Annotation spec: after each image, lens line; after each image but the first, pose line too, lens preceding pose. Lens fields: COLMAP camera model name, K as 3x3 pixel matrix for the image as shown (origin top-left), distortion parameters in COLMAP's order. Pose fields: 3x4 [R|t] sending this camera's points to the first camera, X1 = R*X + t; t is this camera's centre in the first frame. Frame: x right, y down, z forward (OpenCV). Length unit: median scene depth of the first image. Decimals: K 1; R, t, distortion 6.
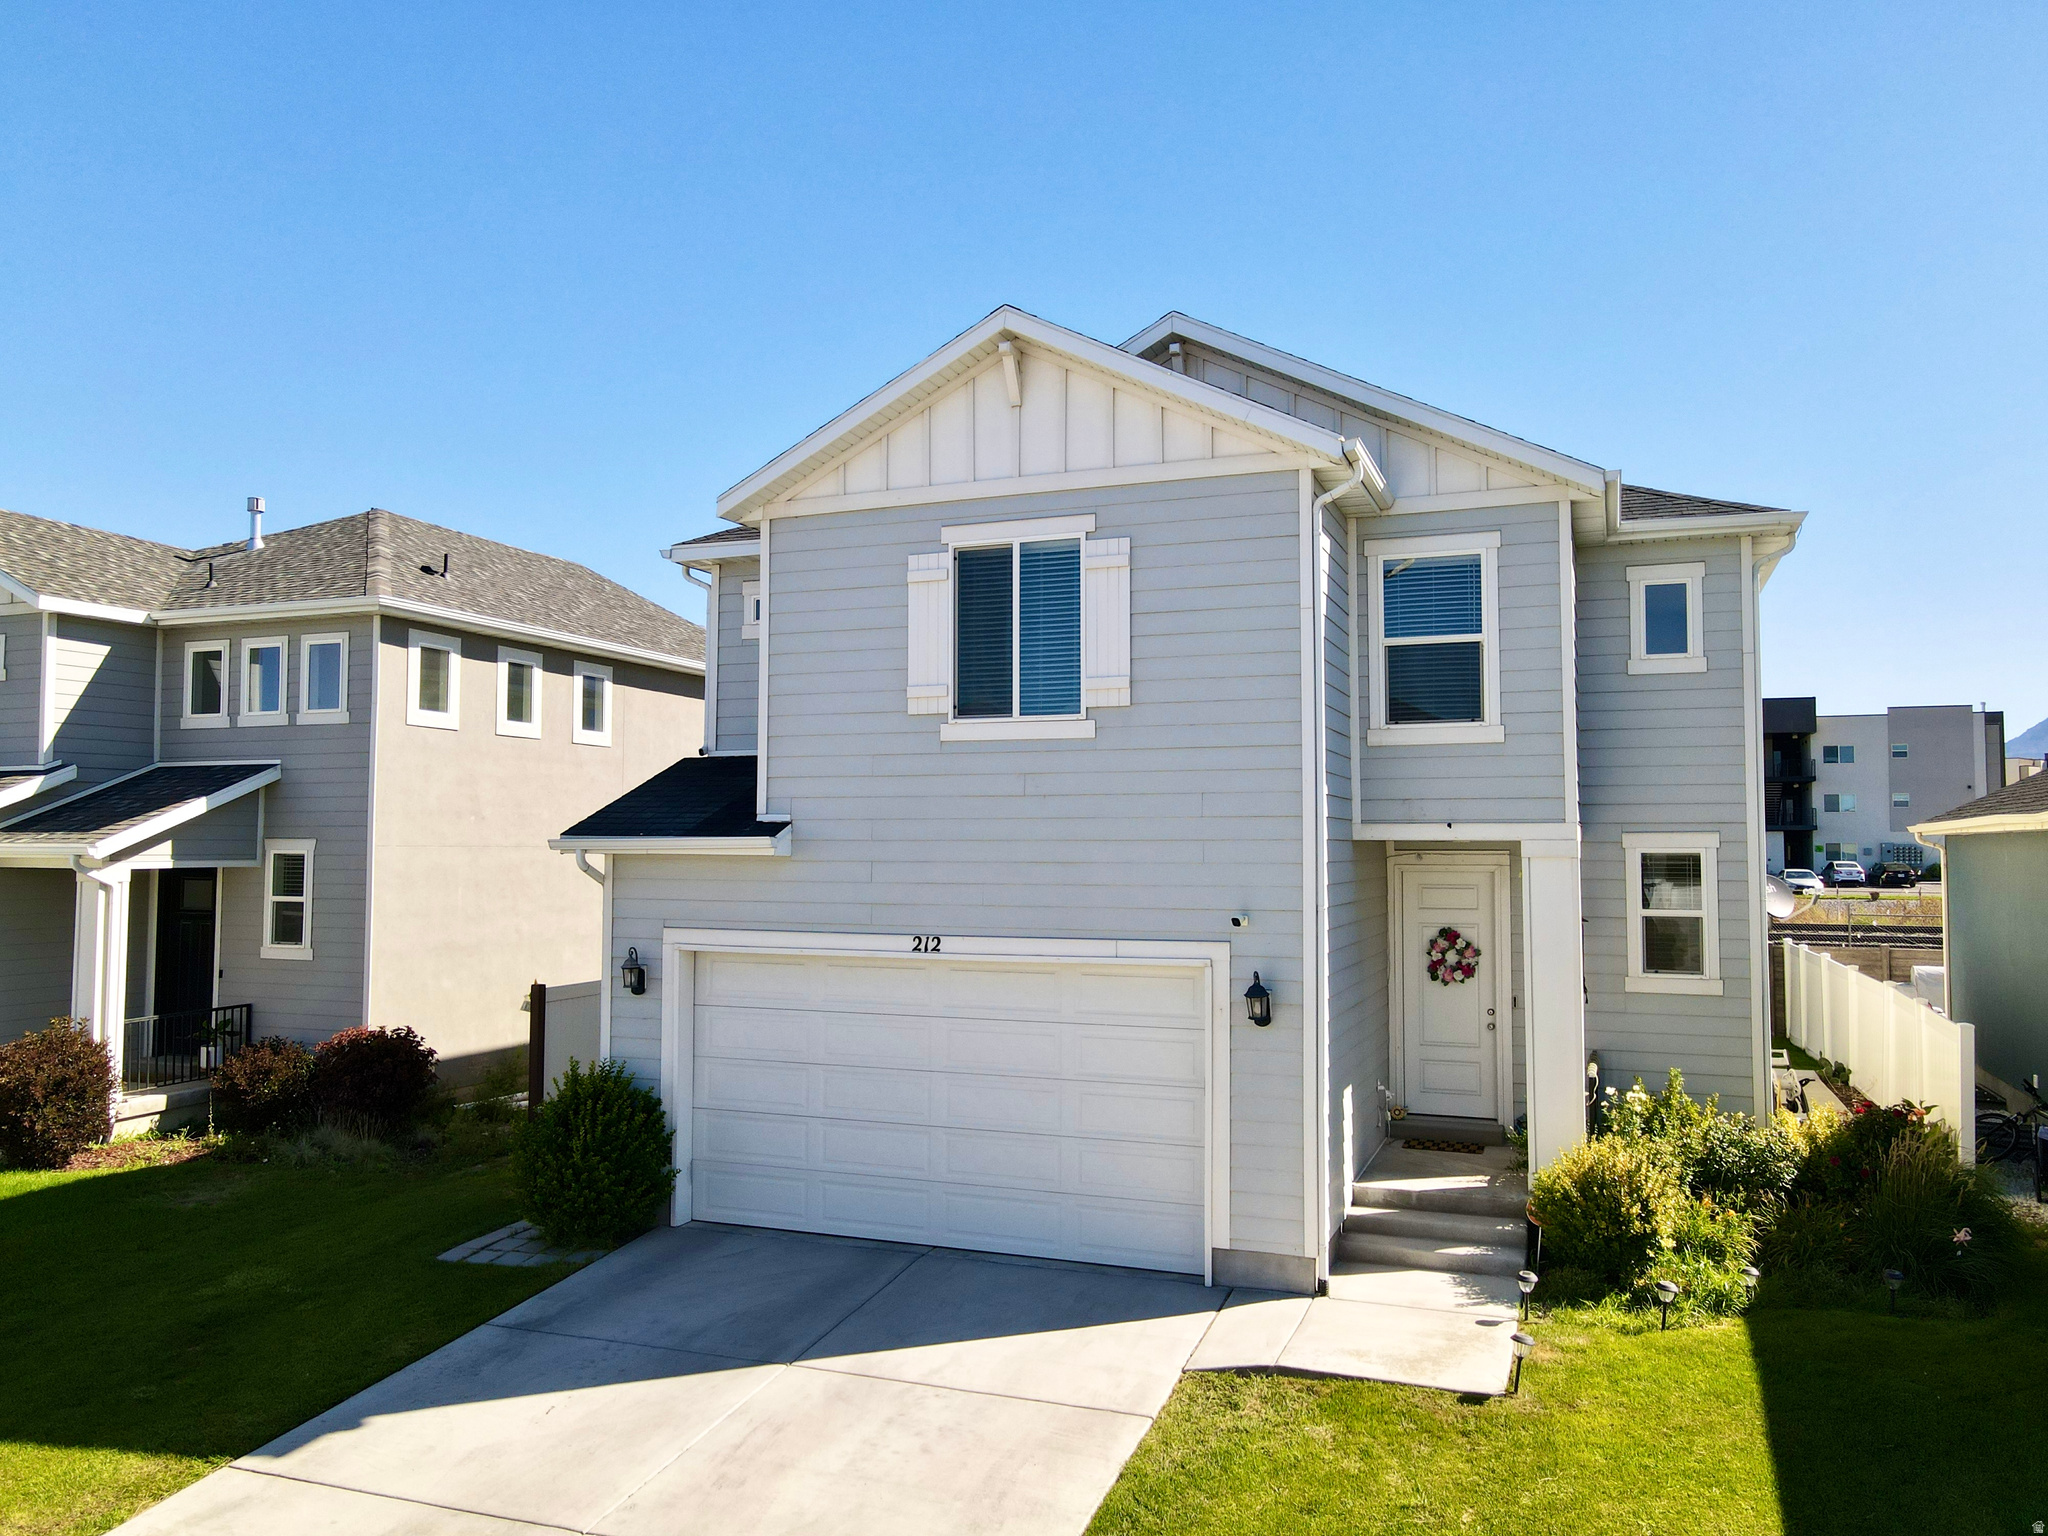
lens RADIAL K [[1505.0, 0, 1019.6], [0, 1505.0, 777.1], [0, 0, 1]] dist [-0.007239, 0.041407]
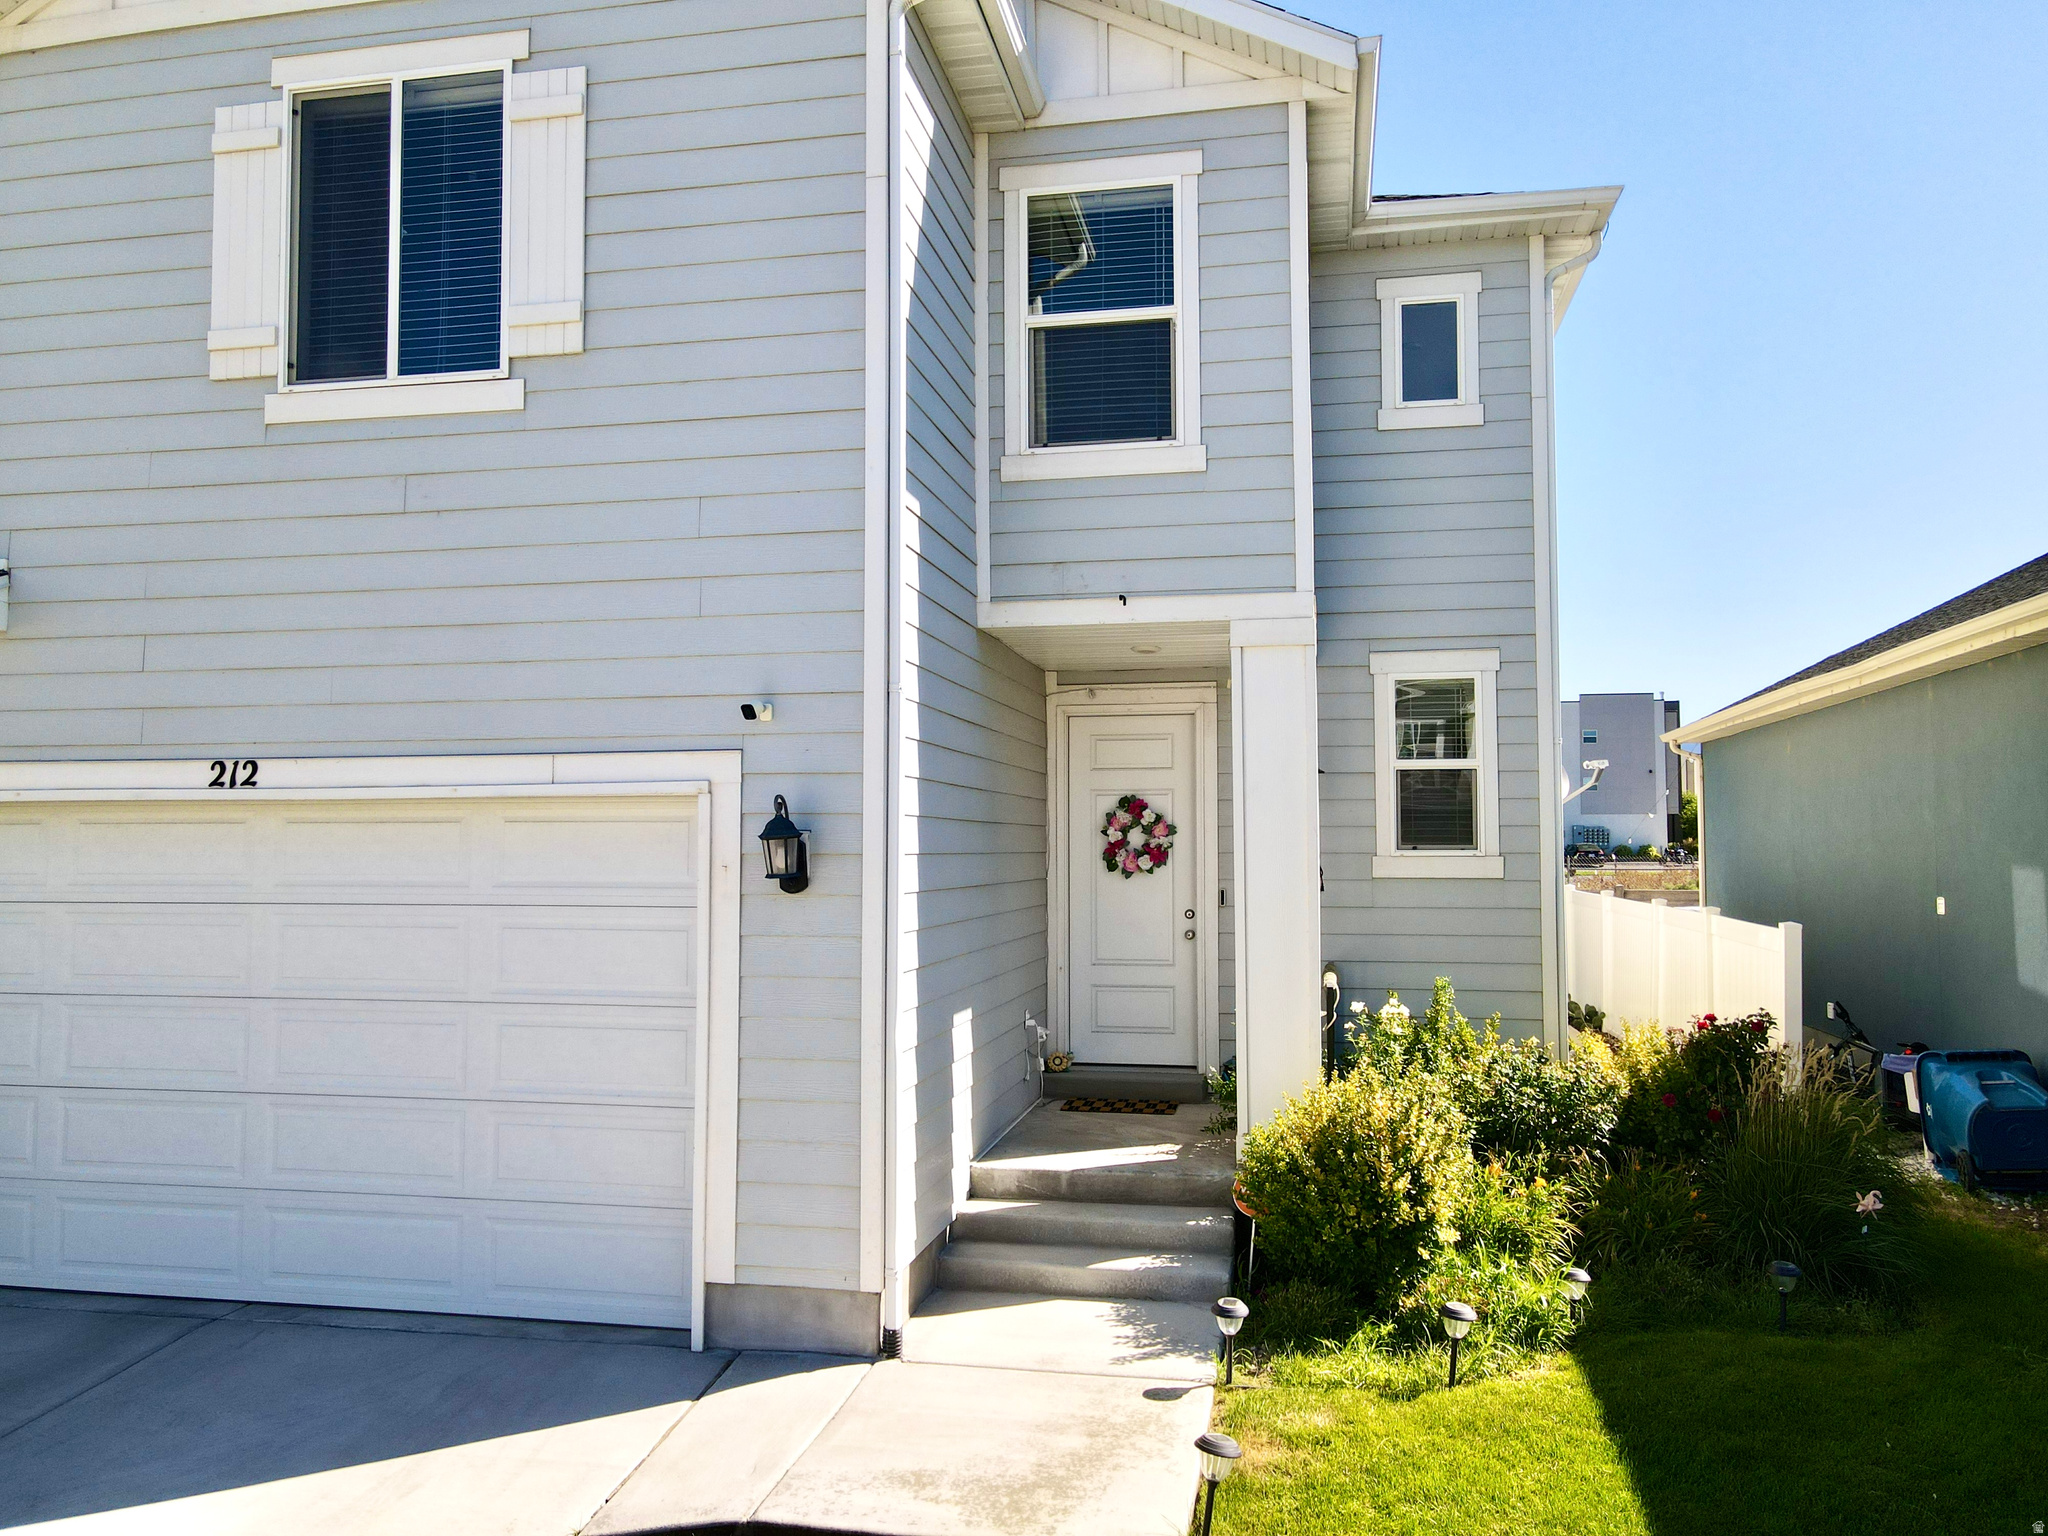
lens RADIAL K [[1505.0, 0, 1019.6], [0, 1505.0, 777.1], [0, 0, 1]] dist [-0.007239, 0.041407]
pose [[0.984653, 0.006143, 0.174413, 0.137070], [-0.005895, 0.999981, -0.001938, 0.114653], [-0.174421, 0.000880, 0.984671, 0.393238]]
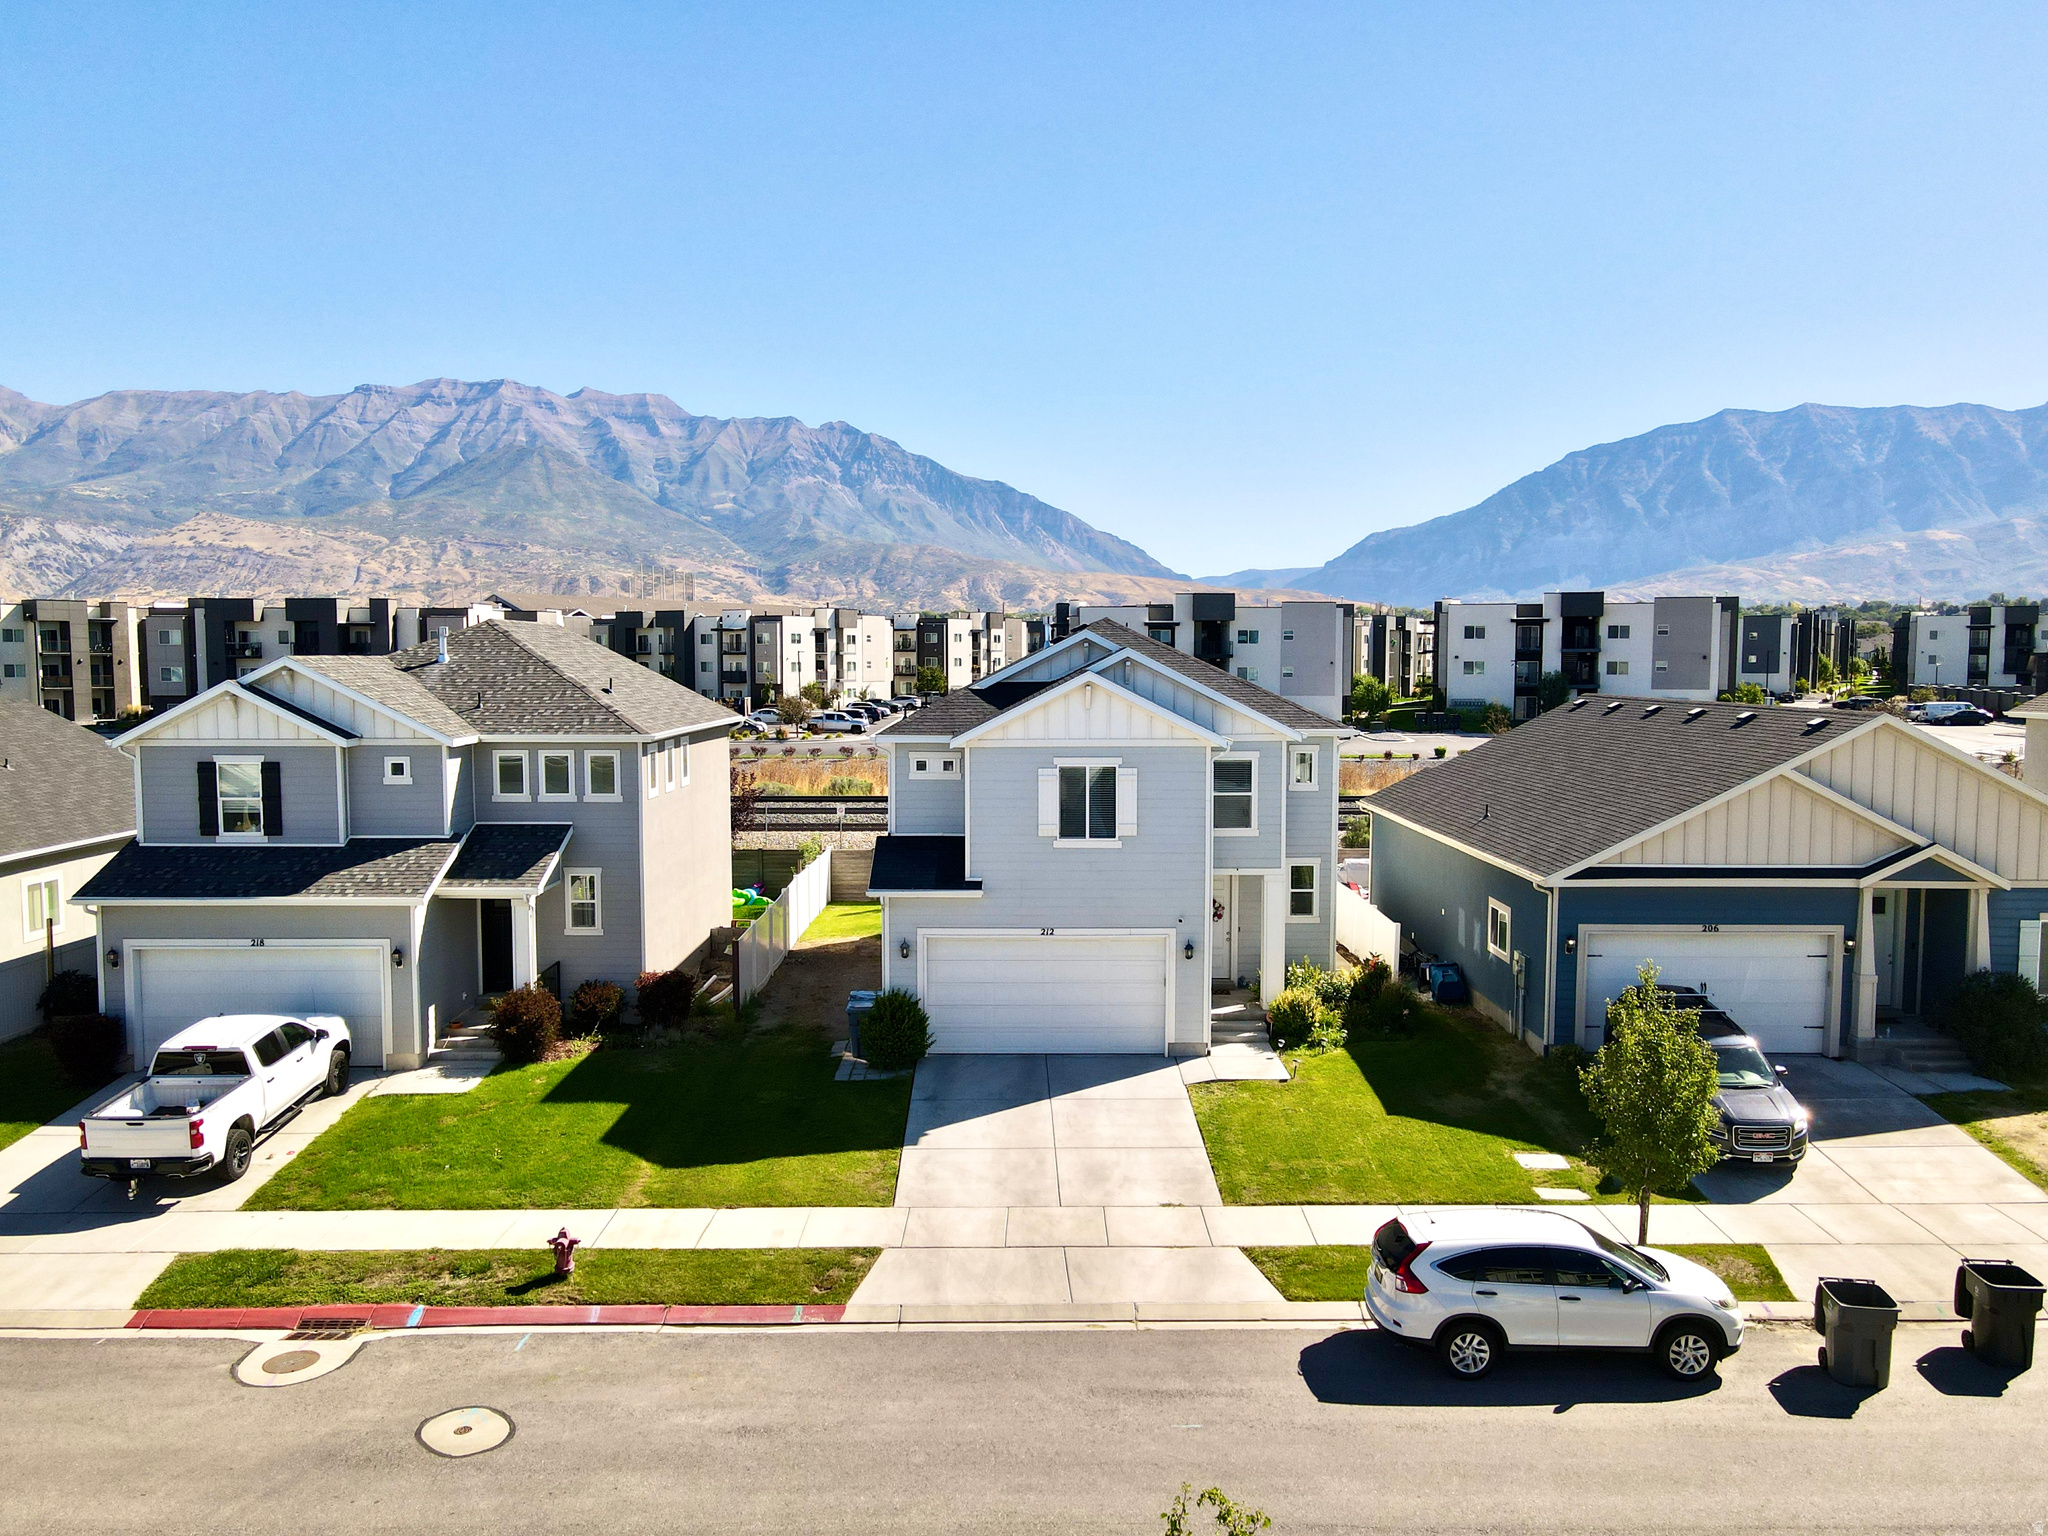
lens RADIAL K [[1505.0, 0, 1019.6], [0, 1505.0, 777.1], [0, 0, 1]] dist [-0.007239, 0.041407]
pose [[0.930680, -0.032547, 0.364383, -1.001957], [-0.015022, 0.991795, 0.126955, -0.452585], [-0.365526, -0.123628, 0.922555, -1.208870]]
